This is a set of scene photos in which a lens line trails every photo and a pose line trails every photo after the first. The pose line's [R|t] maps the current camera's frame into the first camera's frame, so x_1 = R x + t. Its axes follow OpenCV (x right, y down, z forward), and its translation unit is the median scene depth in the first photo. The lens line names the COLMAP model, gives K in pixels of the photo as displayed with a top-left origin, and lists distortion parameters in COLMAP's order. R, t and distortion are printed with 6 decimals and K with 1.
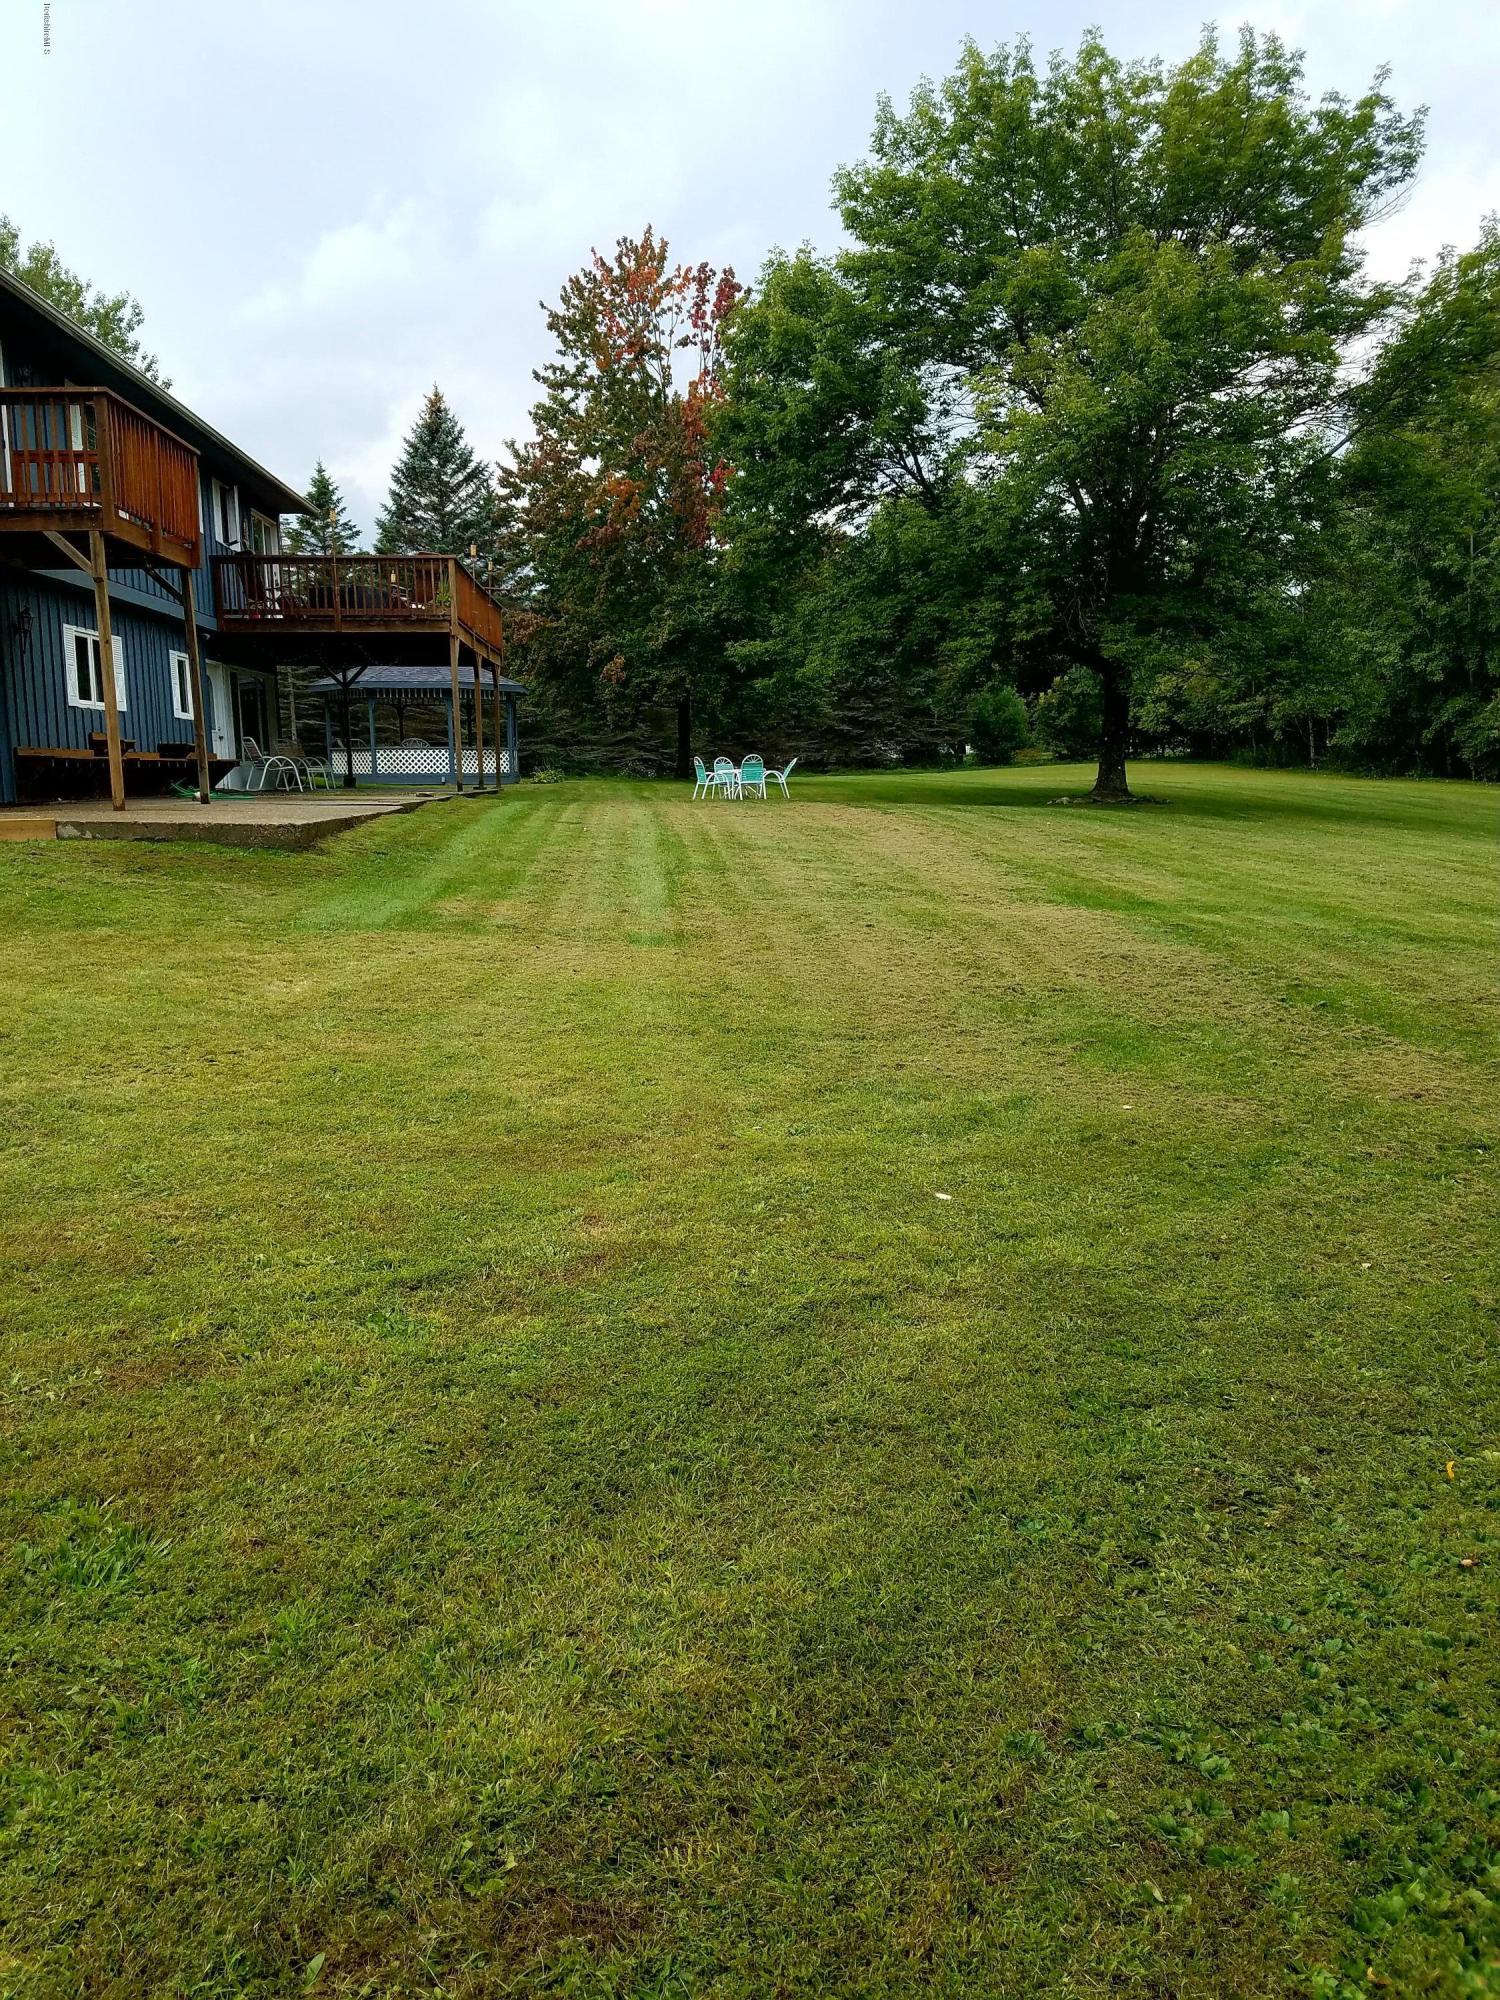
lens RADIAL K [[1591.4, 0, 750.0], [0, 1591.4, 1000.0], [0, 0, 1]] dist [0.129175, -0.206927]
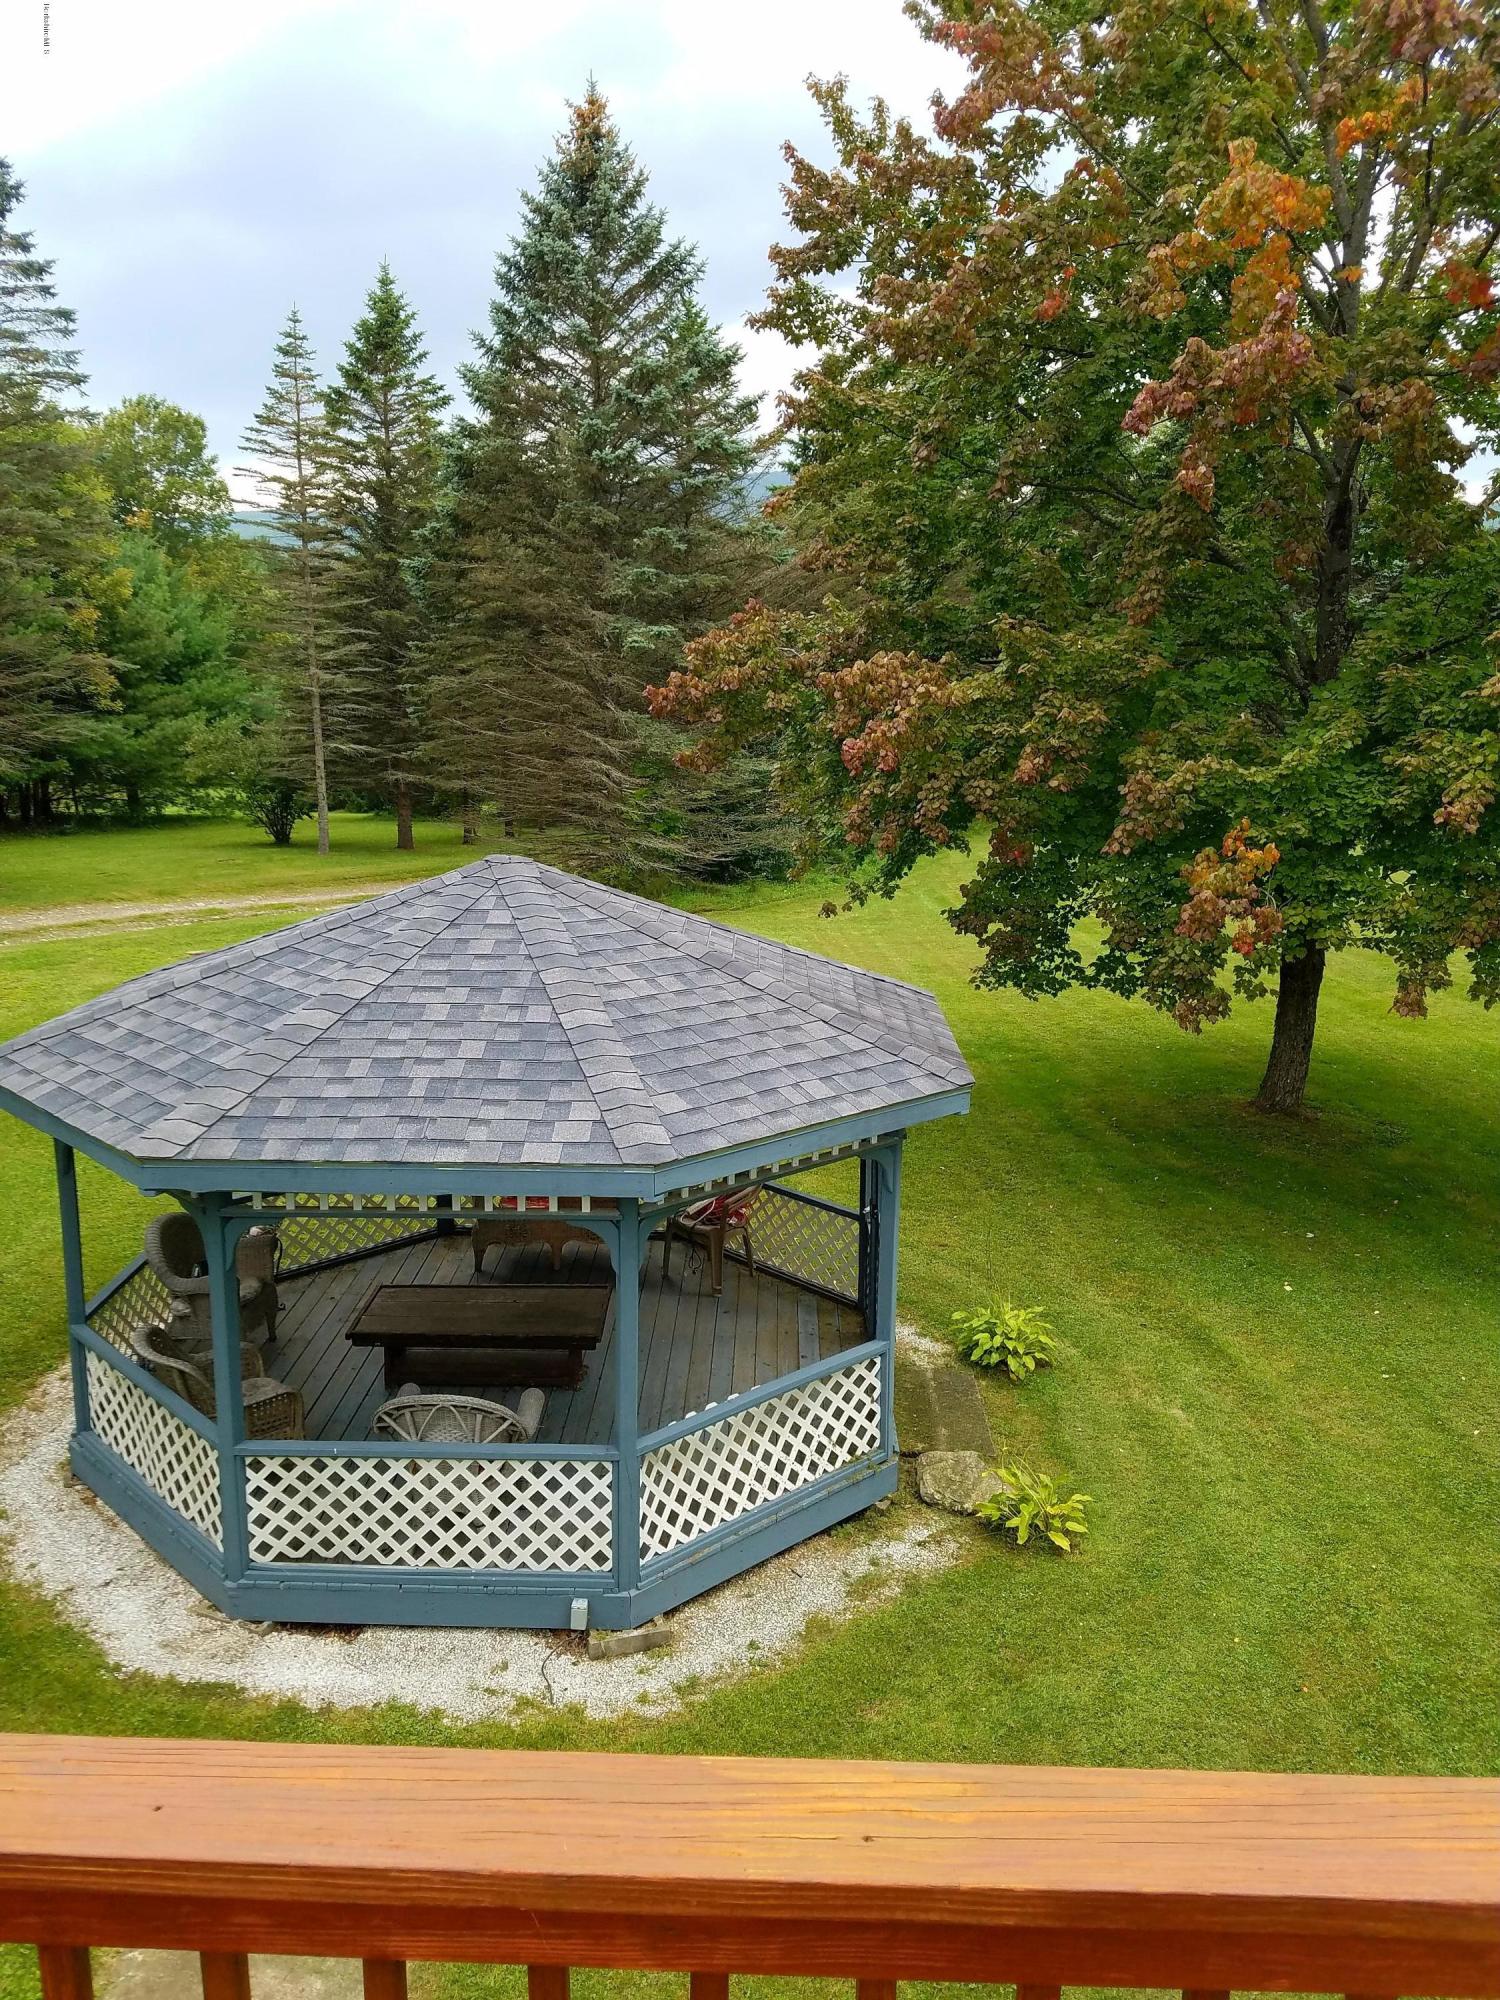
lens RADIAL K [[1591.4, 0, 750.0], [0, 1591.4, 1000.0], [0, 0, 1]] dist [0.129175, -0.206927]
pose [[0.995975, 0.043249, -0.078501, -0.097842], [-0.038077, 0.997078, 0.066223, -0.141759], [0.081136, -0.062968, 0.994712, 0.506826]]
